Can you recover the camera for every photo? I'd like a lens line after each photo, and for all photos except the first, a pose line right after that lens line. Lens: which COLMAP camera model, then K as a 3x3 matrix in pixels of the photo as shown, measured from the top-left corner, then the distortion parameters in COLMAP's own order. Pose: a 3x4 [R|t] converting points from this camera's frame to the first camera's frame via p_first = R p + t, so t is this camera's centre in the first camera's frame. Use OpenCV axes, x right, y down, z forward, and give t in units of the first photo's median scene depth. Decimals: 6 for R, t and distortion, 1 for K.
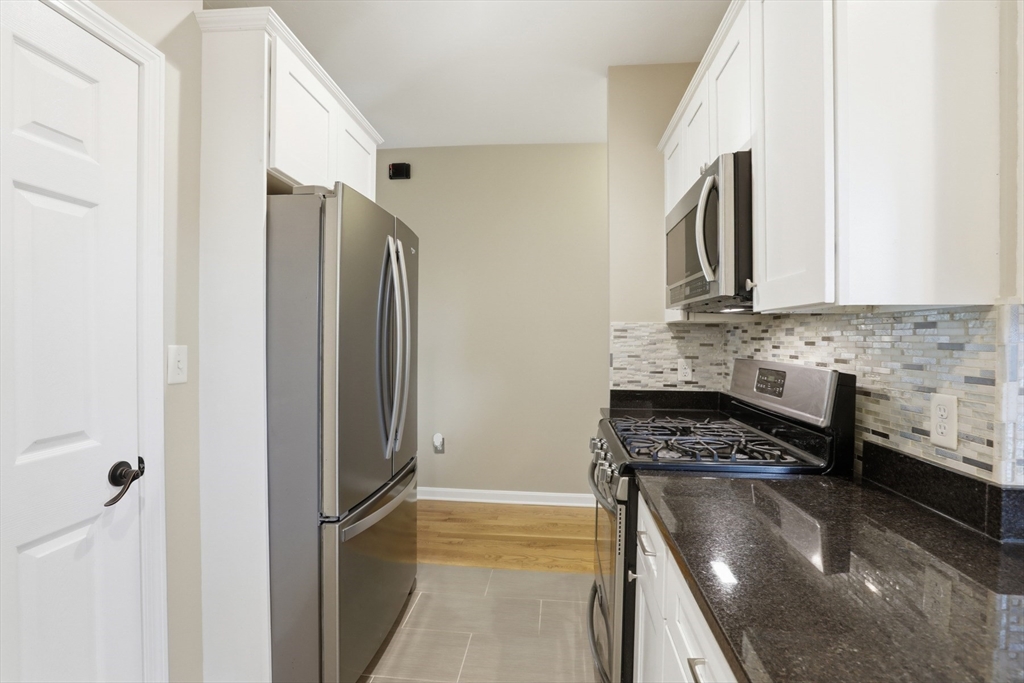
lens RADIAL K [[477.1, 0, 516.2], [0, 477.1, 343.1], [0, 0, 1]] dist [-0.036429, 0.005210]
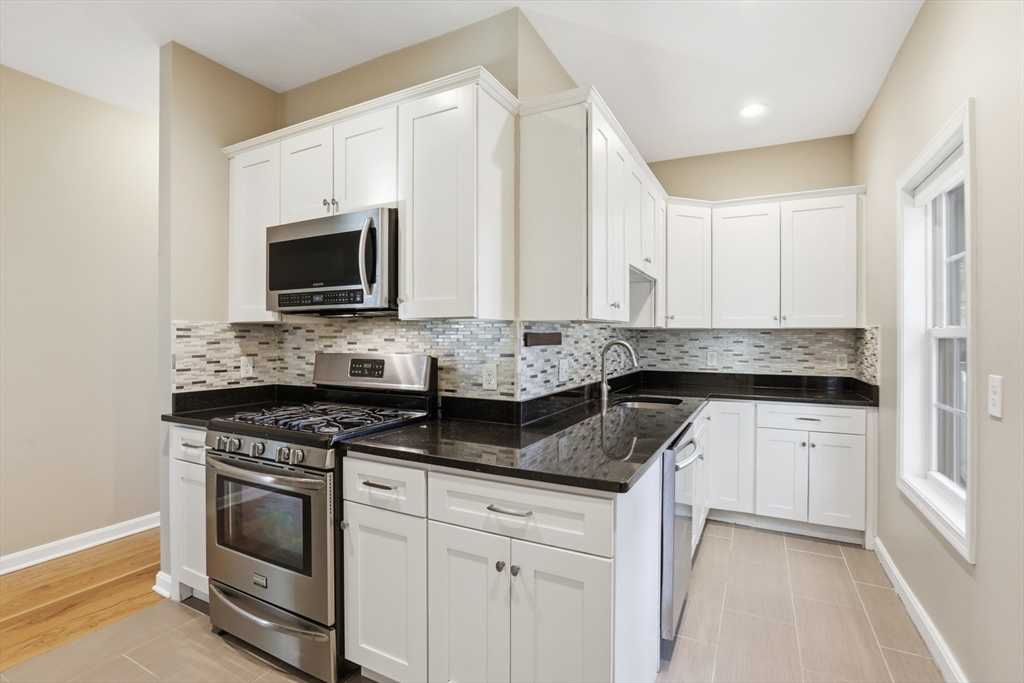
lens RADIAL K [[477.1, 0, 510.5], [0, 477.1, 339.6], [0, 0, 1]] dist [-0.036429, 0.005210]
pose [[0.378918, -0.009920, 0.925377, -0.512877], [0.014965, 0.999877, 0.004591, -0.001122], [-0.925309, 0.012108, 0.379020, 0.070248]]
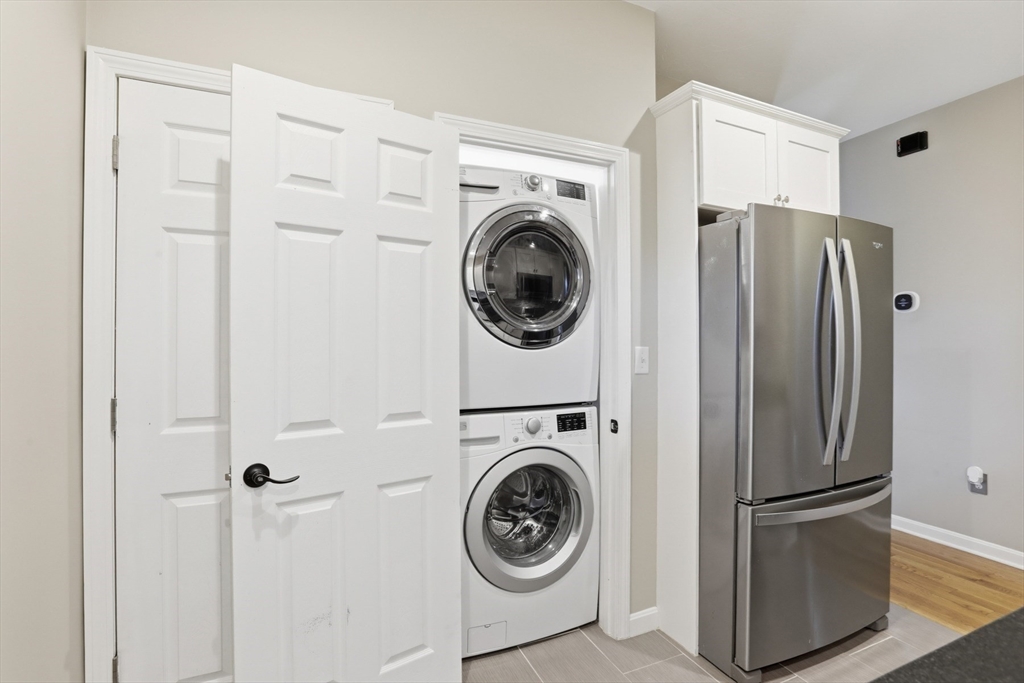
lens RADIAL K [[477.1, 0, 507.1], [0, 477.1, 339.6], [0, 0, 1]] dist [-0.036429, 0.005210]
pose [[0.480252, -0.008949, -0.877085, 0.272697], [-0.008810, 0.999848, -0.015025, 0.006959], [0.877086, 0.014943, 0.480100, -0.038768]]
